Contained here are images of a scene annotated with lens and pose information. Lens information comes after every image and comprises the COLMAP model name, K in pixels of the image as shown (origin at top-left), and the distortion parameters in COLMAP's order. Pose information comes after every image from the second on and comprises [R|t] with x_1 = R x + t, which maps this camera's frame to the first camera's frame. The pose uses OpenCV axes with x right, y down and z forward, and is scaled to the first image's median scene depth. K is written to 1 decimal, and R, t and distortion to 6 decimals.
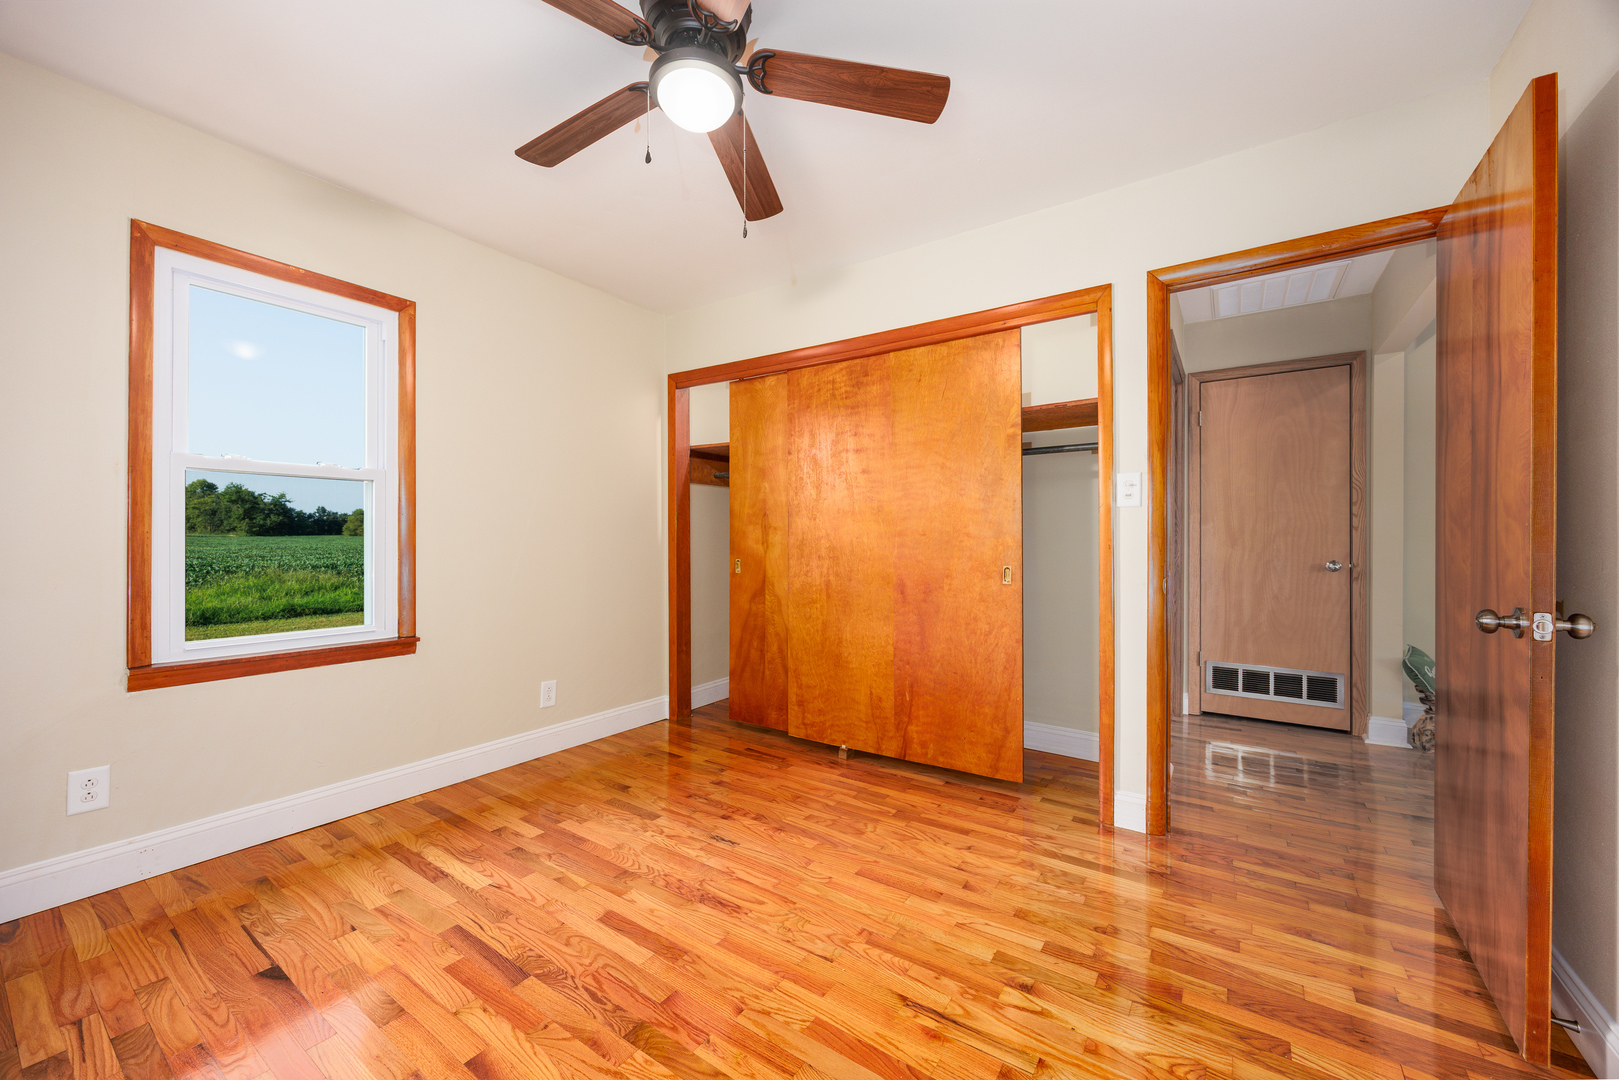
lens RADIAL K [[634.9, 0, 807.3], [0, 634.9, 547.3], [0, 0, 1]] dist [-0.000326, 0.000053]
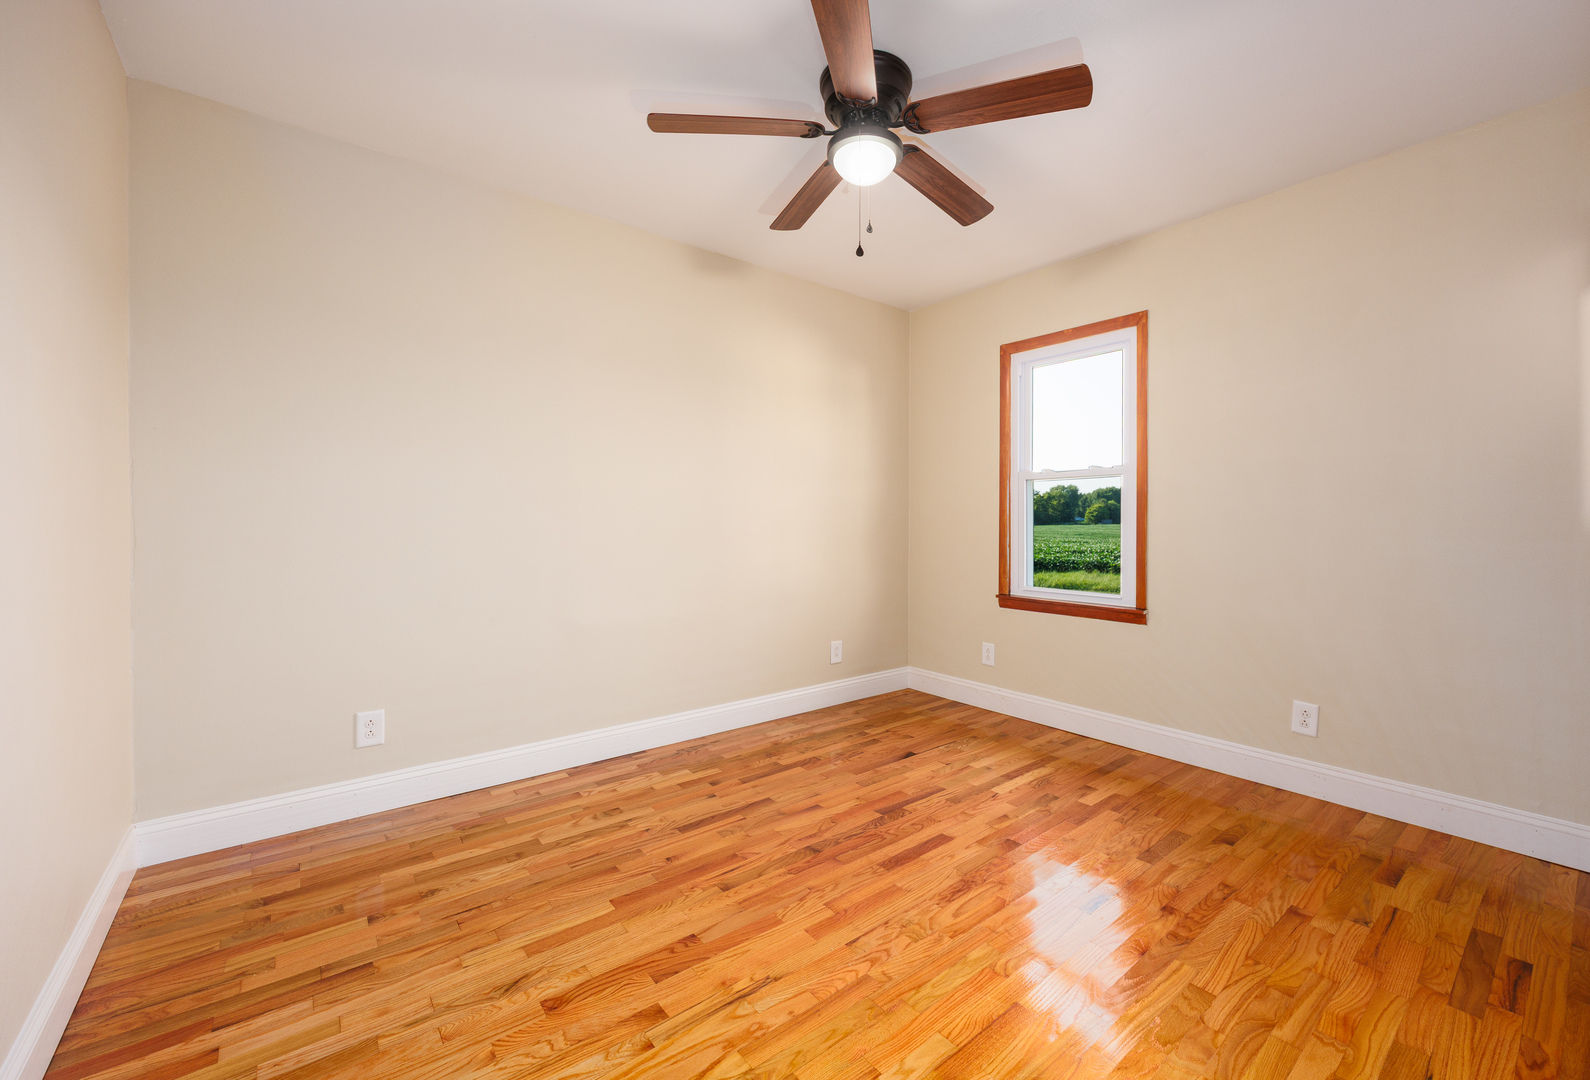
lens RADIAL K [[629.5, 0, 803.8], [0, 629.5, 526.0], [0, 0, 1]] dist [-0.000162, 0.000083]
pose [[-0.297619, -0.000904, -0.954684, 0.714938], [-0.013658, 0.999901, 0.003311, -0.001237], [0.954587, 0.014025, -0.297602, 0.875060]]
